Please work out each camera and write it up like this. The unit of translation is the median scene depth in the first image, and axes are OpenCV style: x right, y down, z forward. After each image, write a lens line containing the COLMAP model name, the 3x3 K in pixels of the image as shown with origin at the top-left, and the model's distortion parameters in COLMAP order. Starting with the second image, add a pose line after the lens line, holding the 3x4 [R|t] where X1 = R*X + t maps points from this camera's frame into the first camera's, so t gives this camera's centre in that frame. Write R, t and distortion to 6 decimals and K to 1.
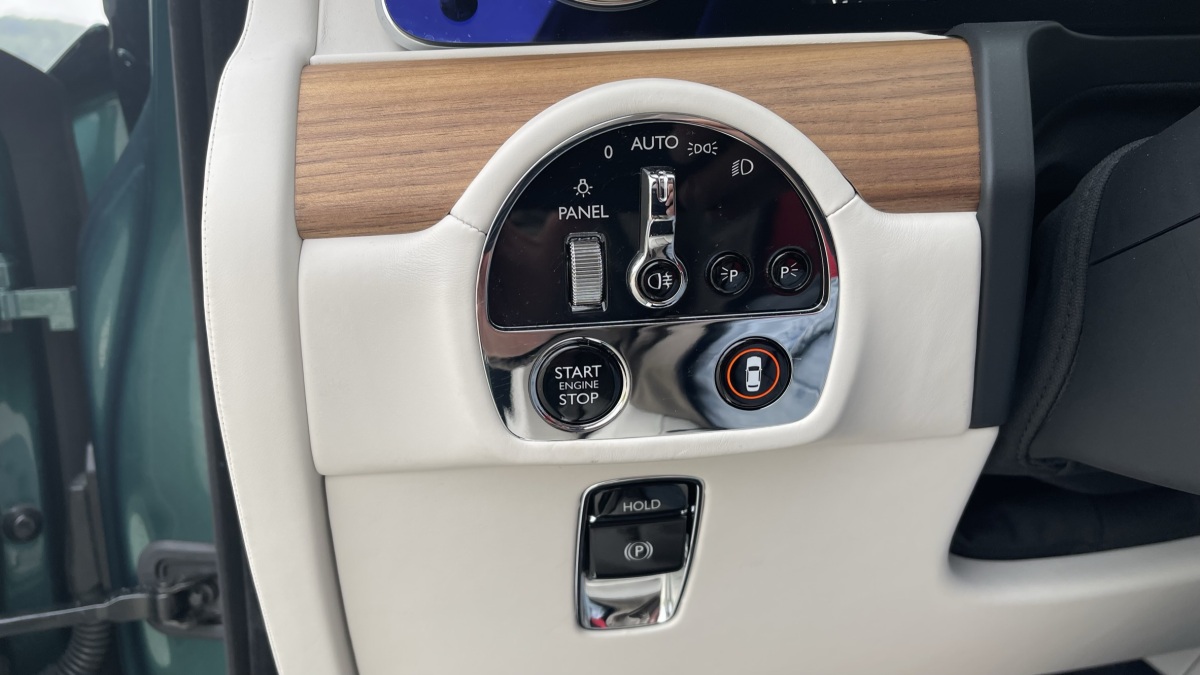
lens RADIAL K [[928.8, 0, 614.3], [0, 928.8, 340.8], [0, 0, 1]] dist [0.040090, -0.055395]
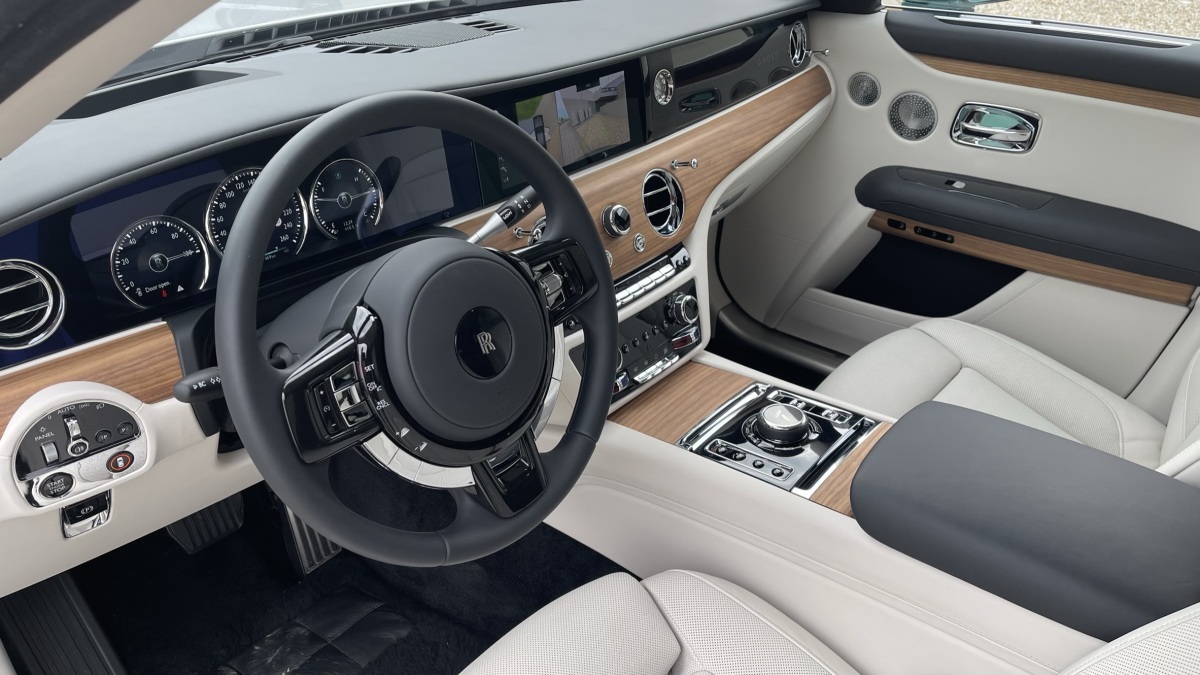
lens RADIAL K [[928.8, 0, 614.3], [0, 928.8, 340.8], [0, 0, 1]] dist [0.040090, -0.055395]
pose [[0.808130, -0.244323, 0.535940, -0.086574], [0.056470, 0.937856, 0.342398, -1.295438], [-0.586290, -0.246438, 0.771707, -2.208153]]
